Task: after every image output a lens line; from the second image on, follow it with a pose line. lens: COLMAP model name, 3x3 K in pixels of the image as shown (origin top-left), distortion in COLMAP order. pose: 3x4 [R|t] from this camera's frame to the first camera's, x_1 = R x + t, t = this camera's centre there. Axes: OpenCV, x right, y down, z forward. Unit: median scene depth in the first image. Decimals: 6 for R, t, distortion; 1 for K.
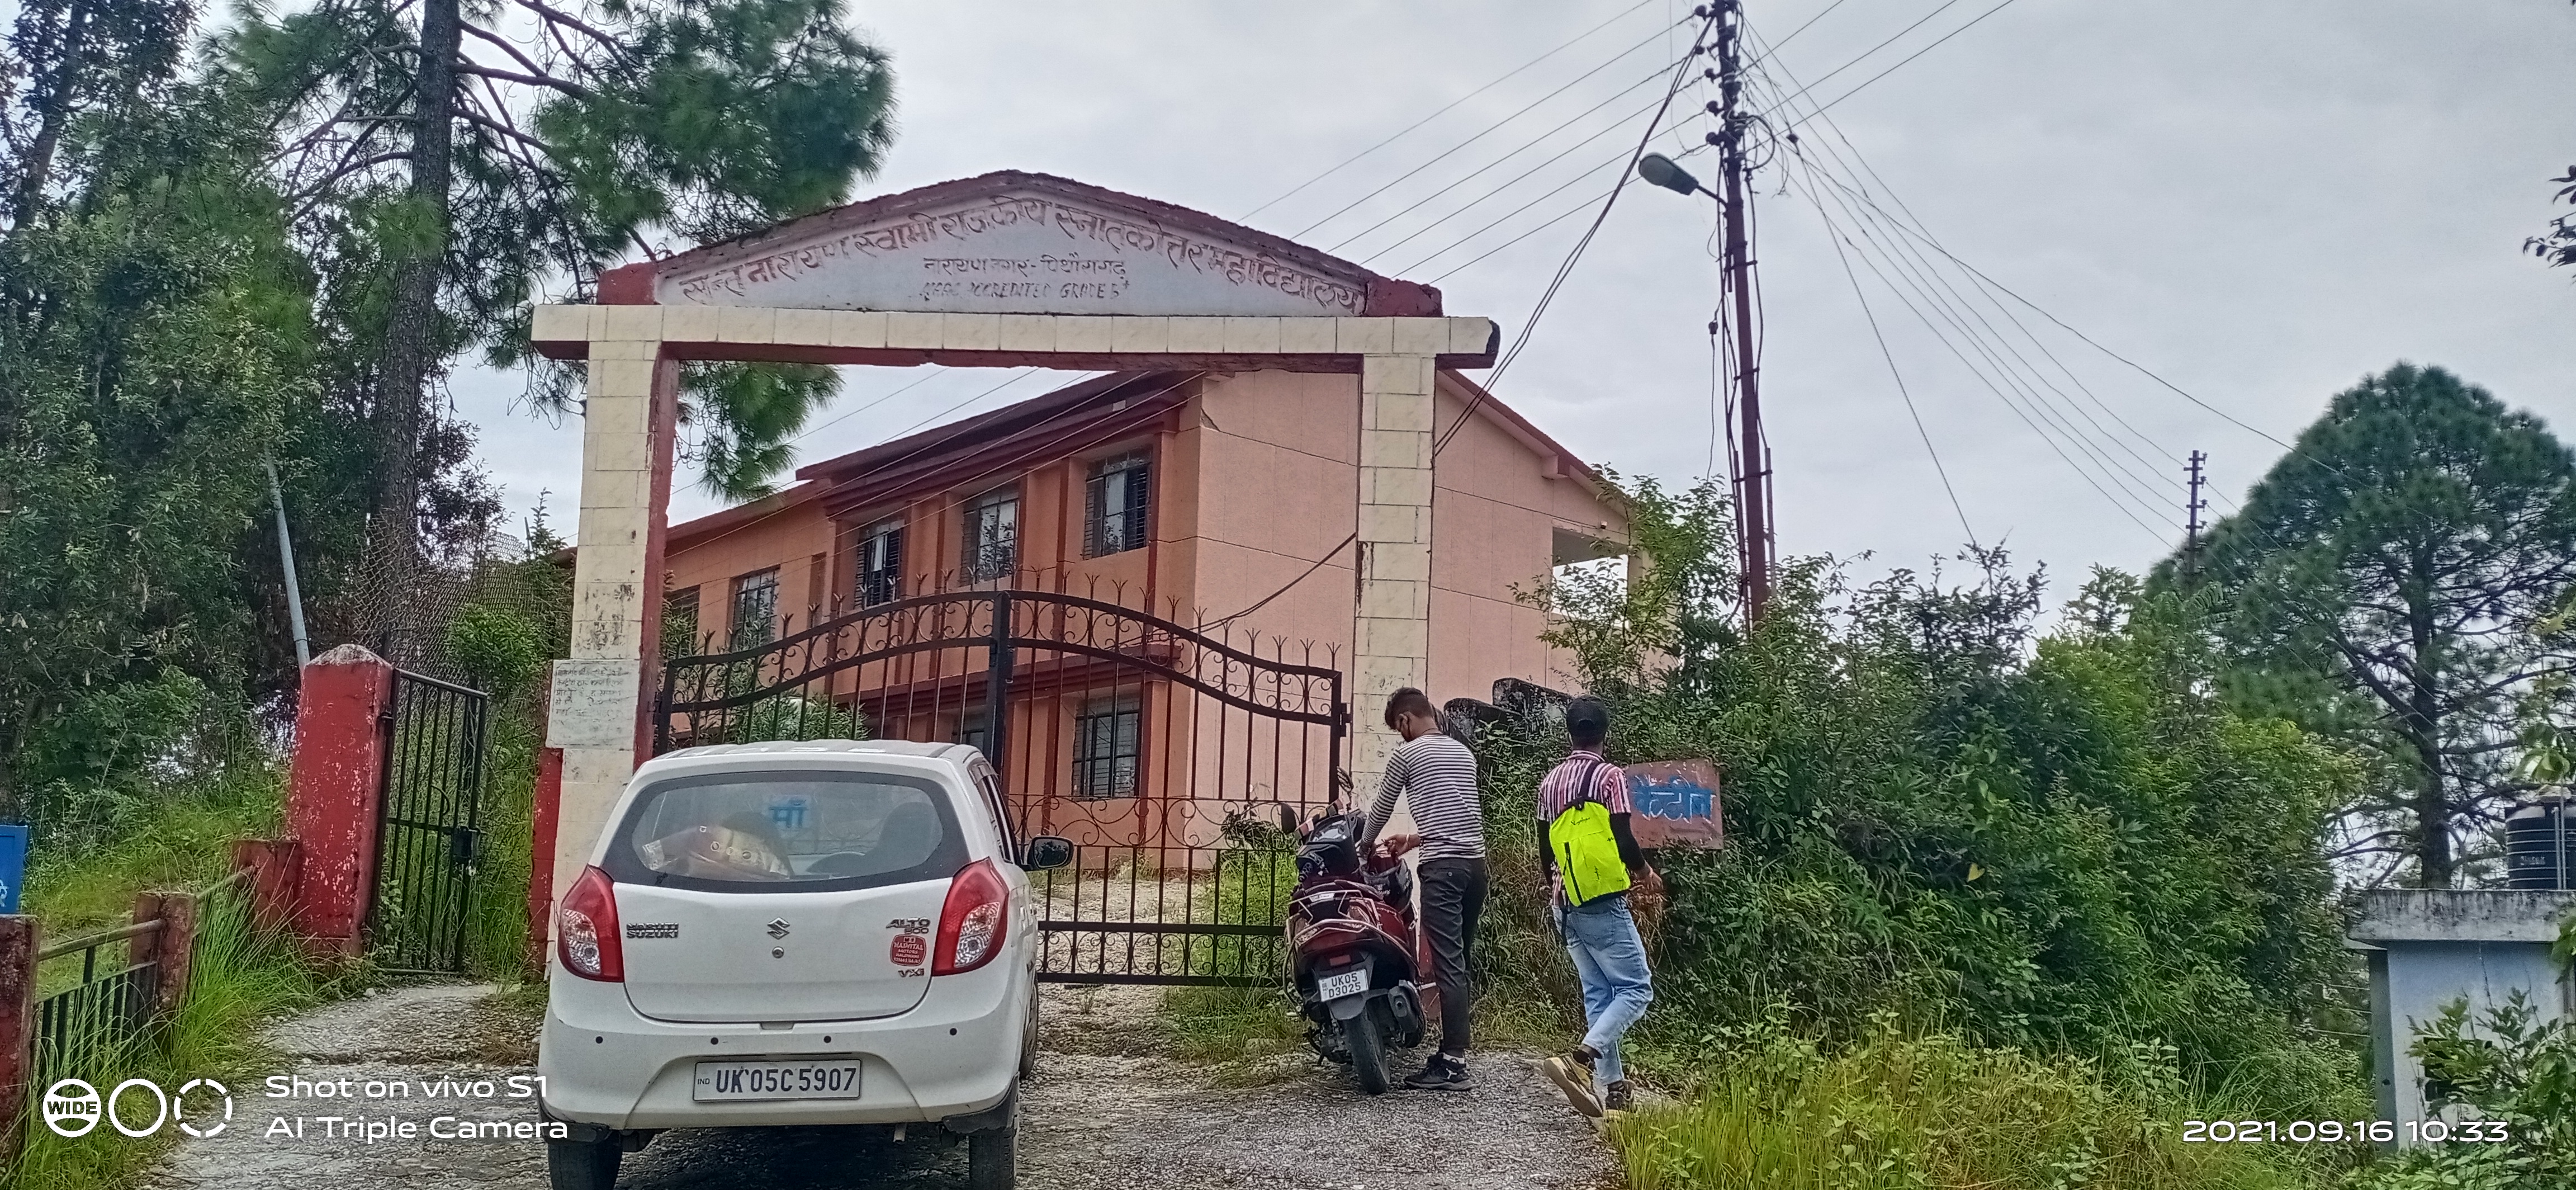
lens RADIAL K [[2018.4, 0, 1295.7], [0, 2018.4, 589.0], [0, 0, 1]] dist [0.147888, -0.357403]
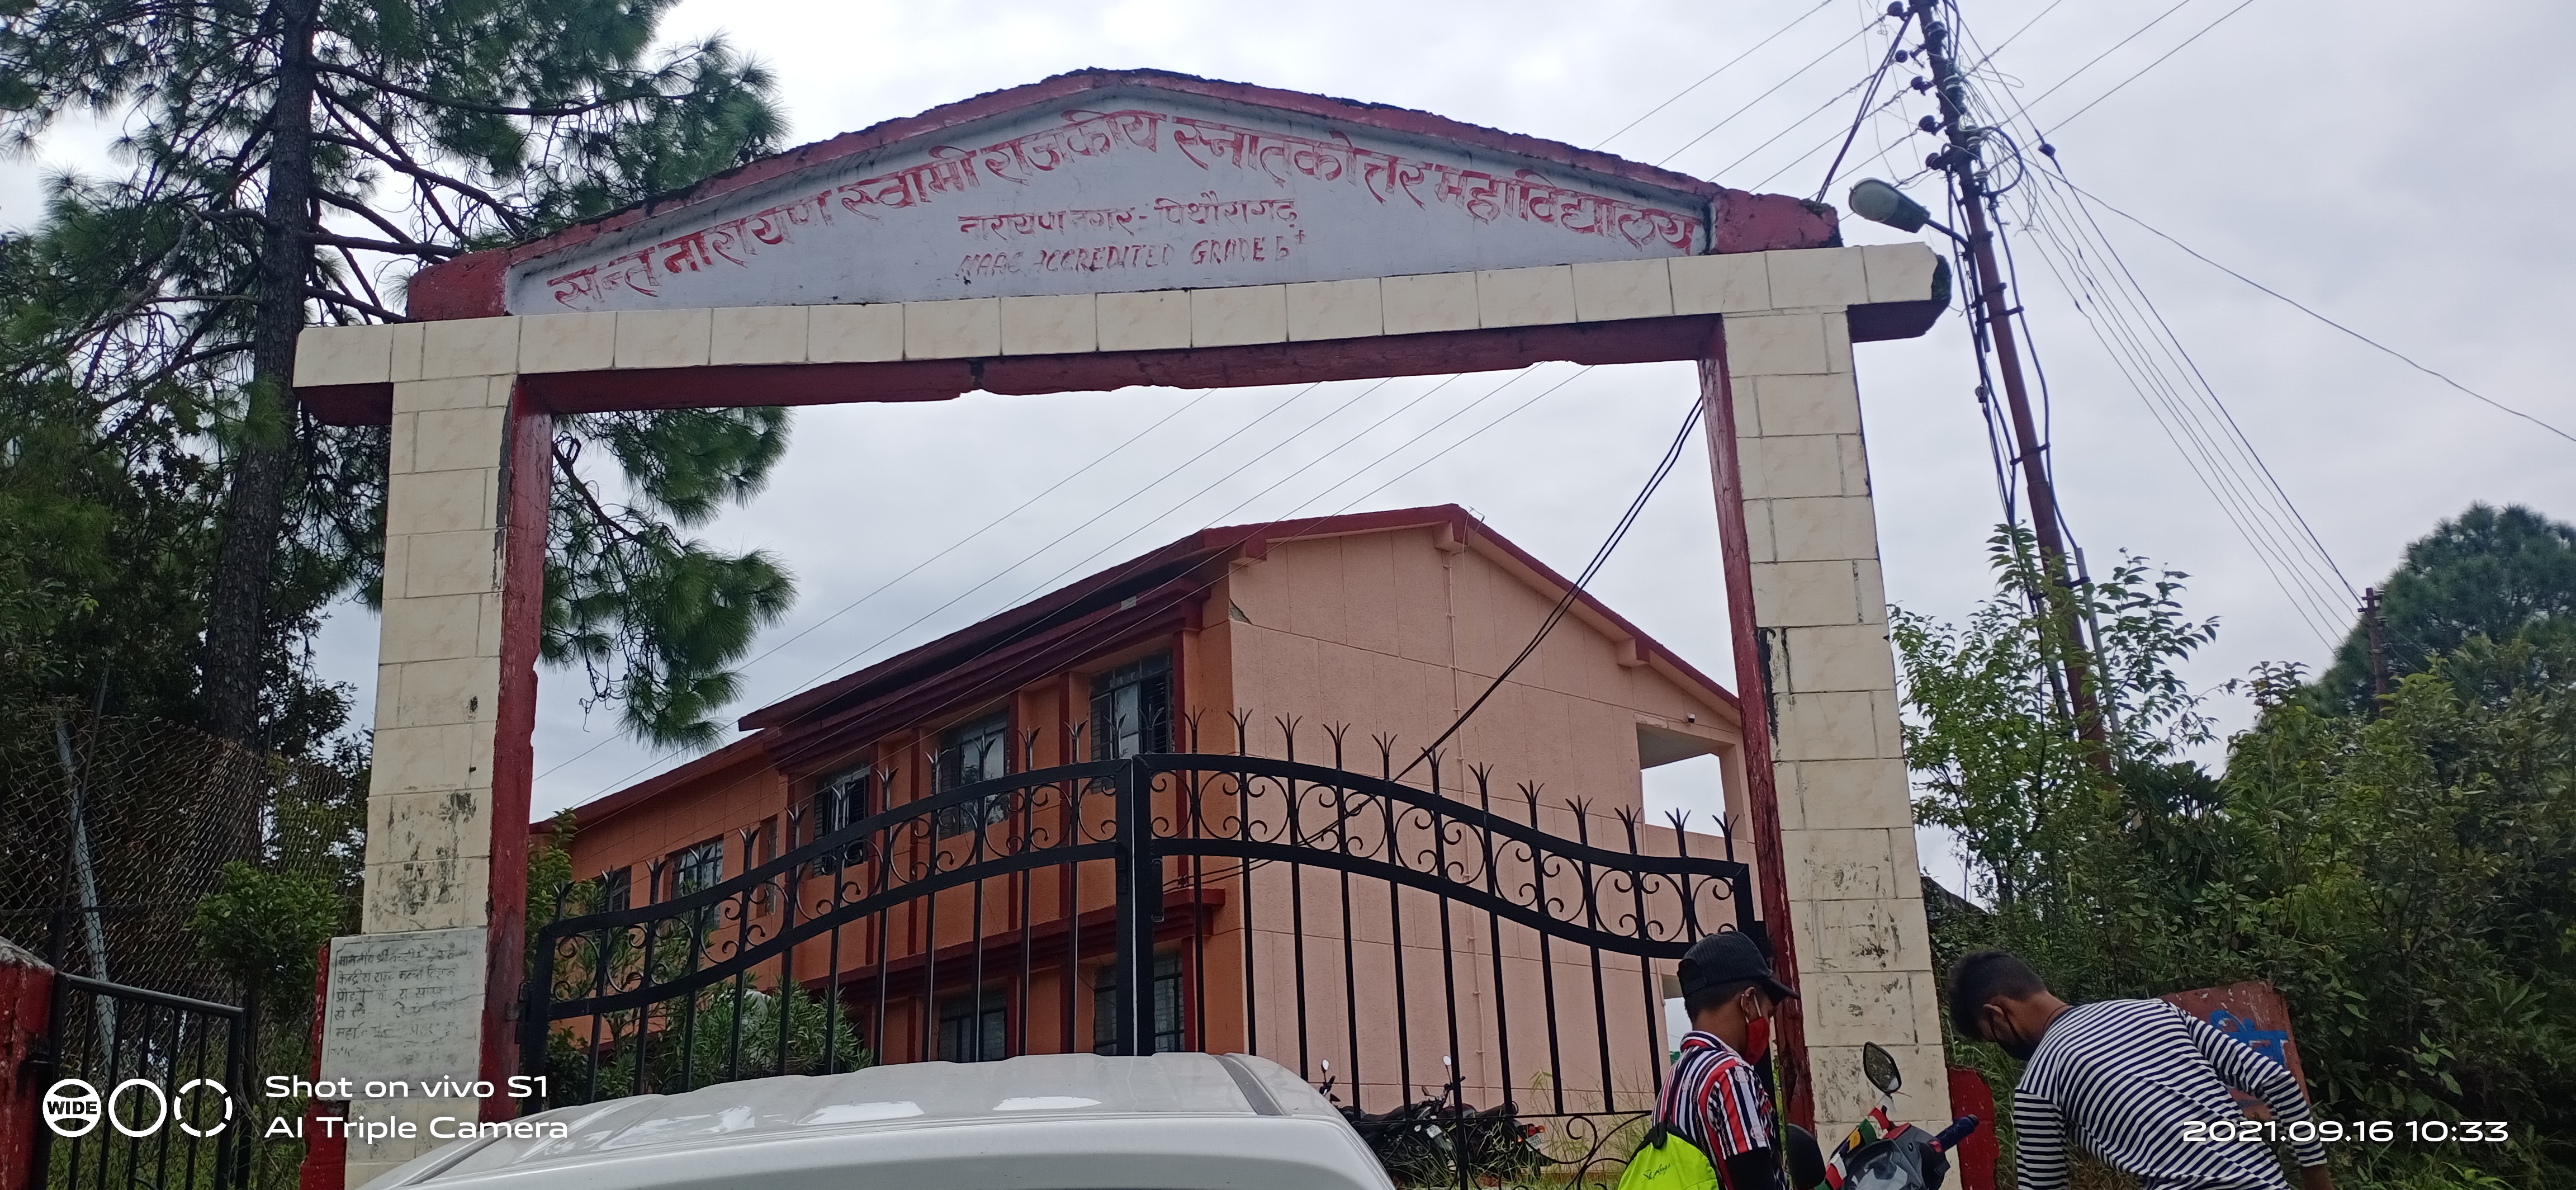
lens RADIAL K [[2060.6, 0, 1293.3], [0, 2060.6, 596.4], [0, 0, 1]] dist [0.104790, -0.208886]
pose [[0.997615, -0.063758, 0.026459, -0.067199], [0.066429, 0.990930, -0.116810, 0.015767], [-0.018771, 0.118289, 0.992802, 0.253439]]
